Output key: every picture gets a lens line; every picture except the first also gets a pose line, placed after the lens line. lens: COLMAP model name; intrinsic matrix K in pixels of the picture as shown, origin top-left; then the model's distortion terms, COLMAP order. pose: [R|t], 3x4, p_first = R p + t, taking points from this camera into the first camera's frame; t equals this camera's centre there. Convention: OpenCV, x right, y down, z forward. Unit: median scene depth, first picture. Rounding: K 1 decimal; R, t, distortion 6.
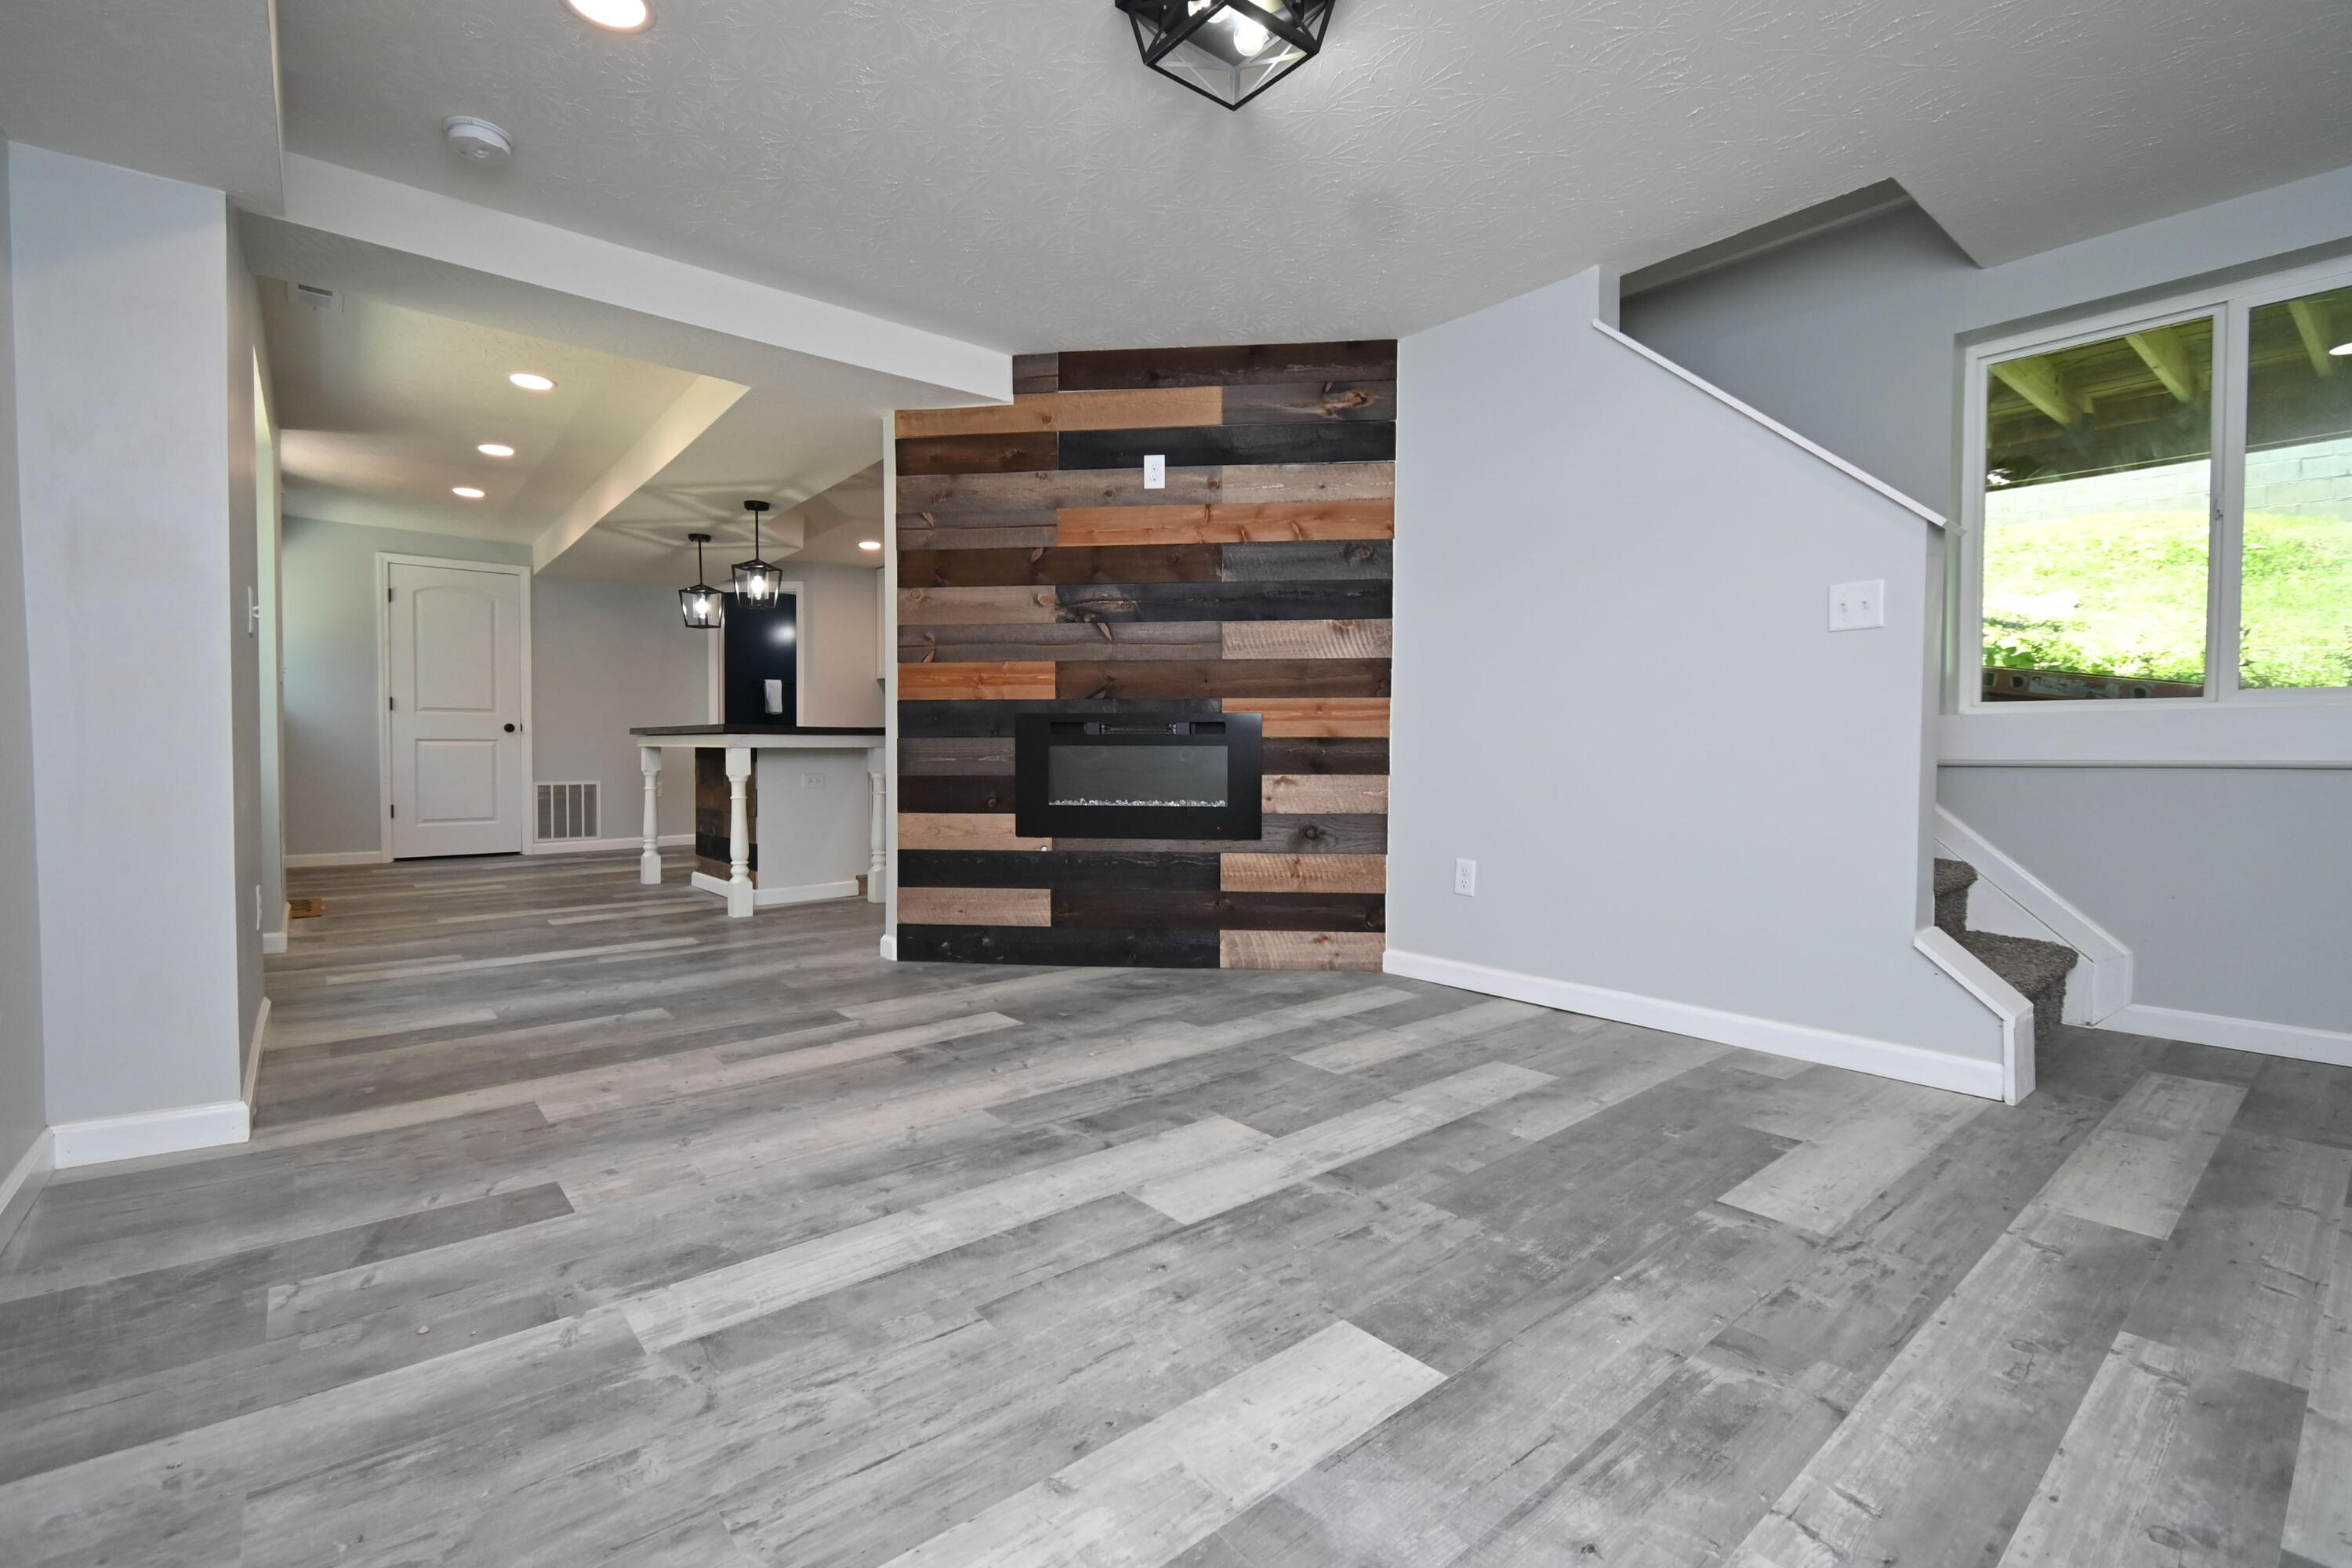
lens RADIAL K [[1033.0, 0, 1158.1], [0, 1033.0, 777.7], [0, 0, 1]] dist [0.003472, -0.004443]
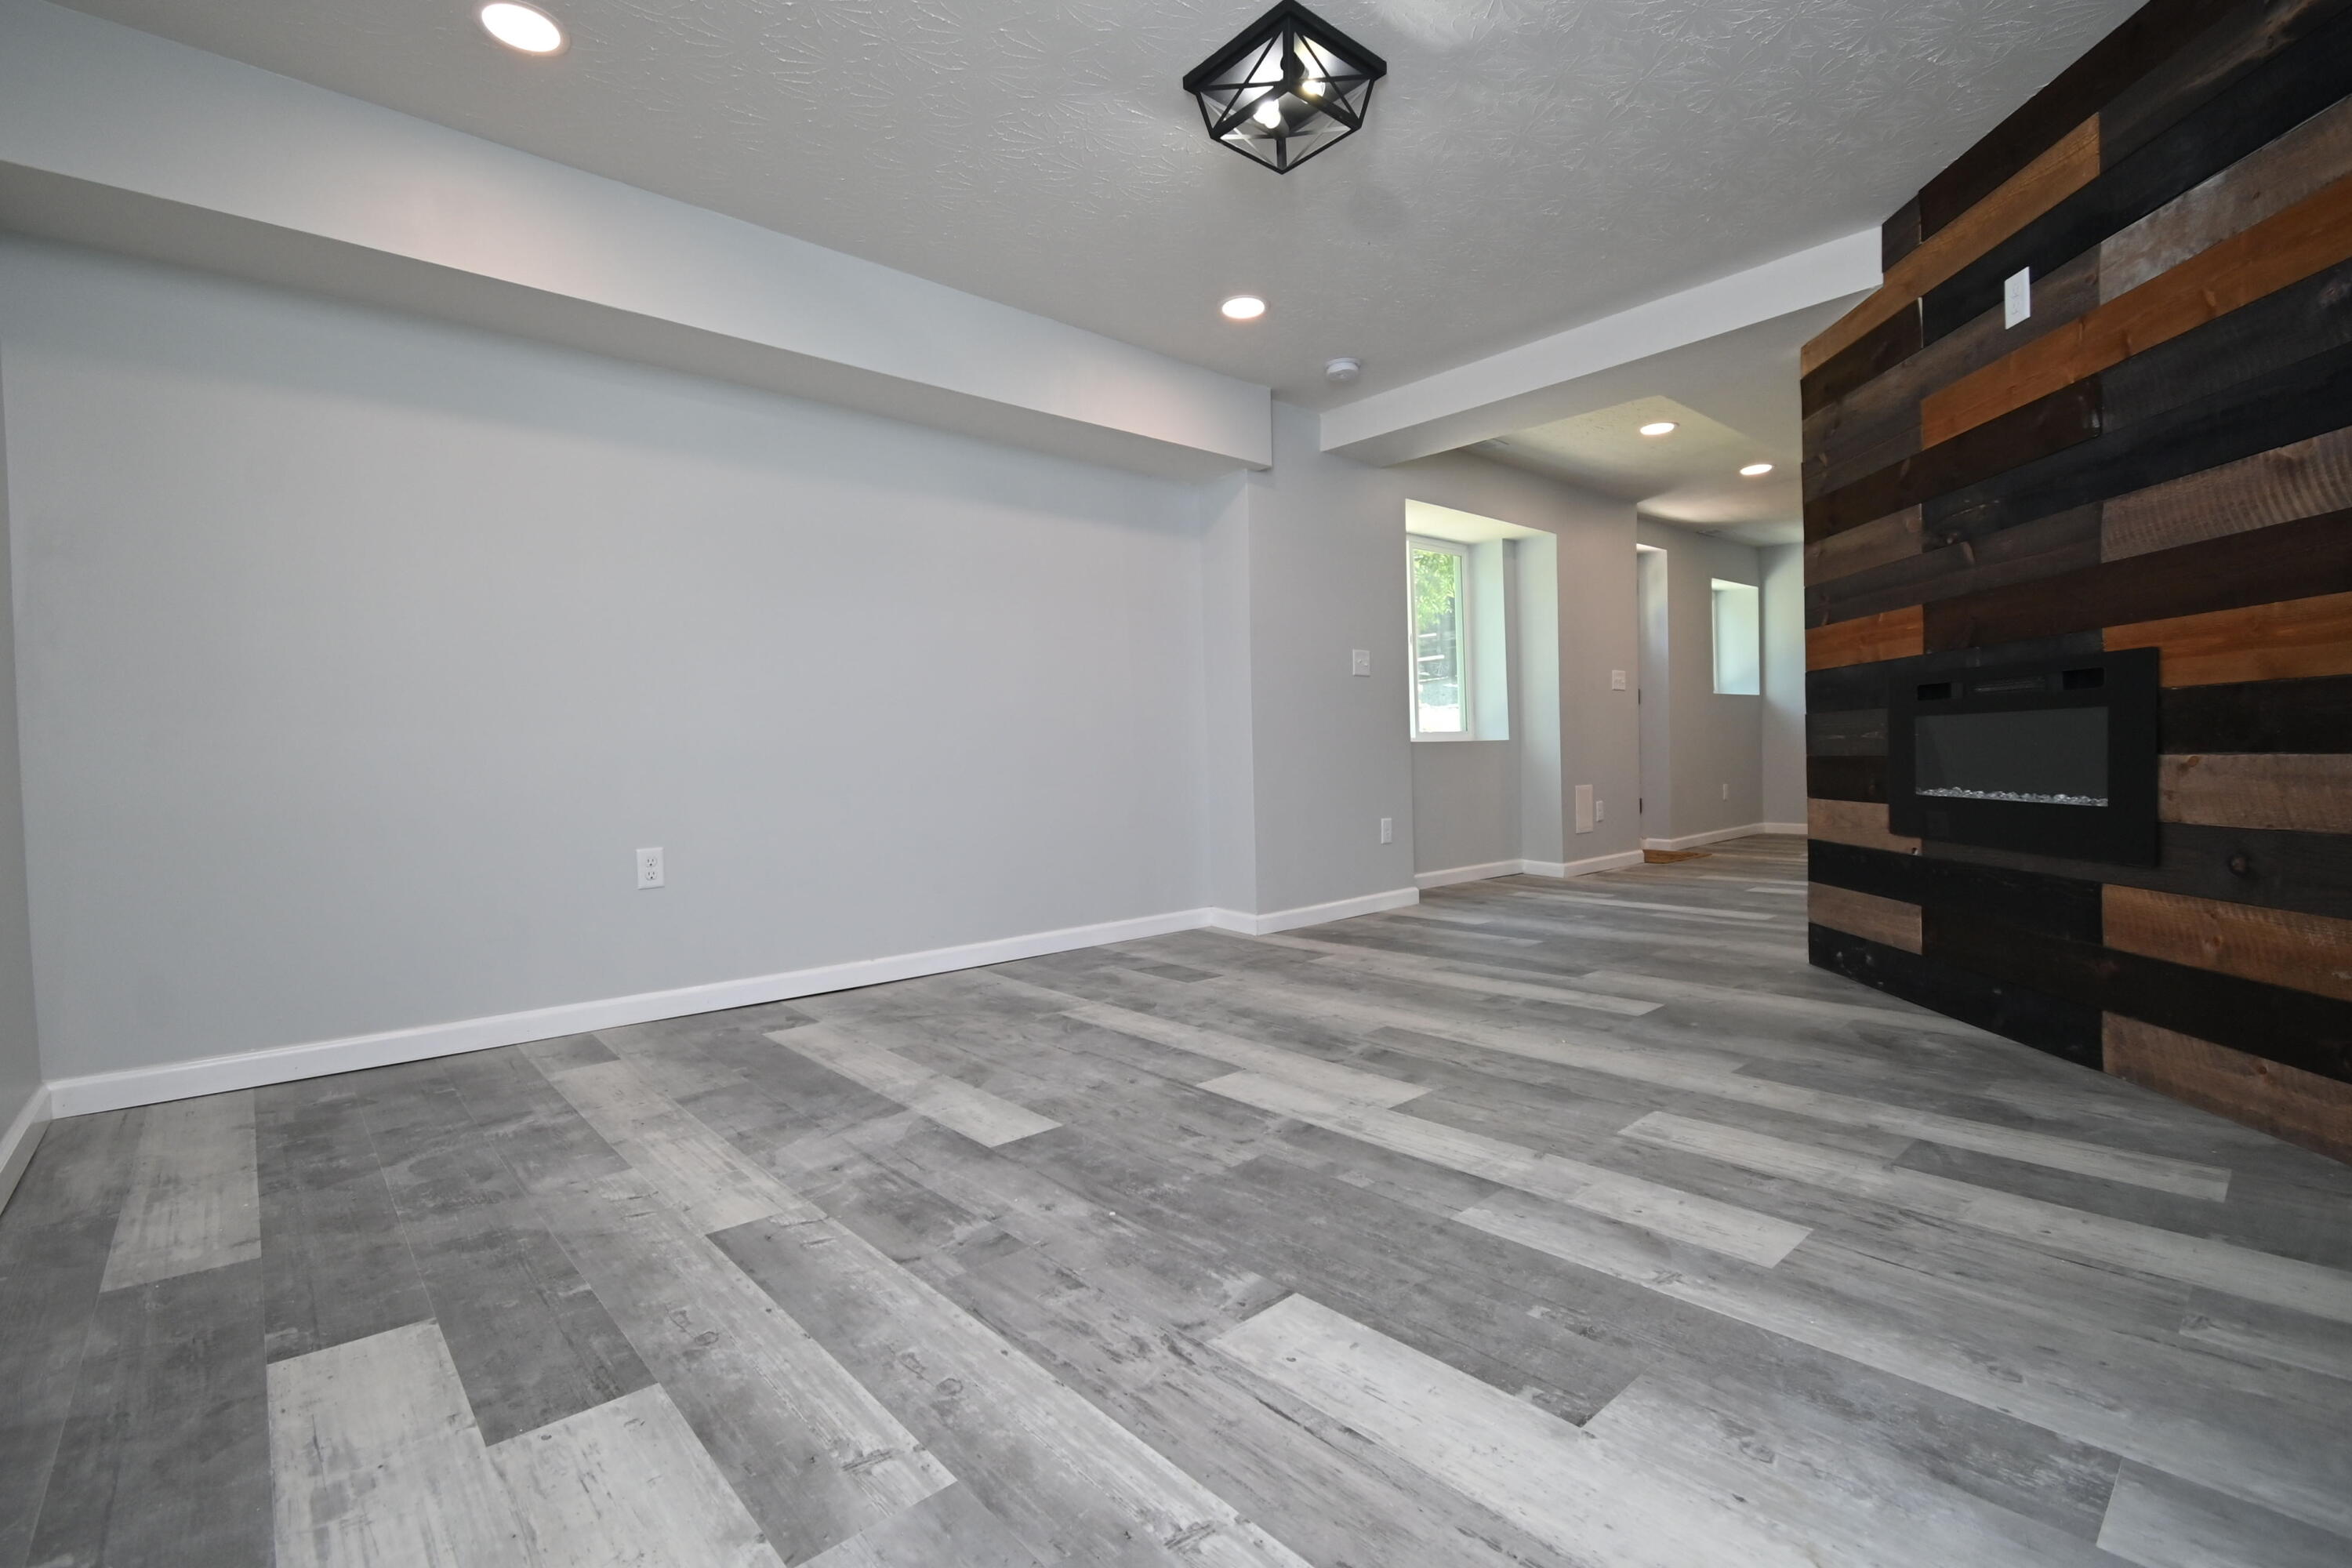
lens RADIAL K [[1040.2, 0, 1176.0], [0, 1040.2, 784.0], [0, 0, 1]] dist [0.002355, -0.000490]
pose [[0.048974, 0.027439, -0.998423, 1.018432], [-0.006779, 0.999609, 0.027139, 0.002501], [0.998777, 0.005439, 0.049141, 0.674813]]
